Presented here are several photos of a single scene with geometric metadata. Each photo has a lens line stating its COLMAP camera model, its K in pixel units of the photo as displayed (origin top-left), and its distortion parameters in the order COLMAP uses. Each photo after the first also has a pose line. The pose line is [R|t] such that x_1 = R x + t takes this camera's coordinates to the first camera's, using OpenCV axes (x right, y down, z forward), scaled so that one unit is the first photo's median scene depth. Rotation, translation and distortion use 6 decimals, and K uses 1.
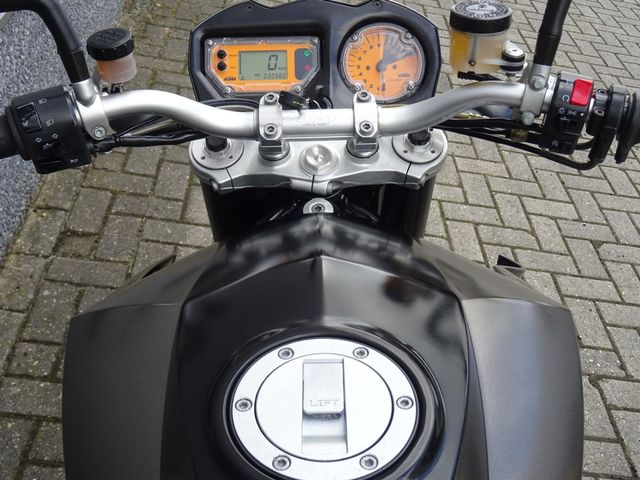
lens RADIAL K [[717.0, 0, 320.0], [0, 717.0, 241.4], [0, 0, 1]] dist [-0.000817, 0.000000]
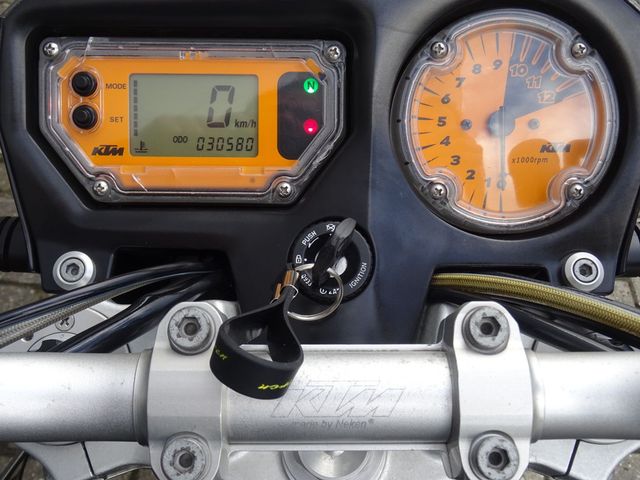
lens RADIAL K [[717.0, 0, 319.8], [0, 717.0, 238.1], [0, 0, 1]] dist [-0.000817, 0.000000]
pose [[0.999345, 0.034308, 0.011490, -0.015106], [-0.035983, 0.975605, 0.216562, -0.267065], [-0.003779, -0.216834, 0.976201, 0.612128]]
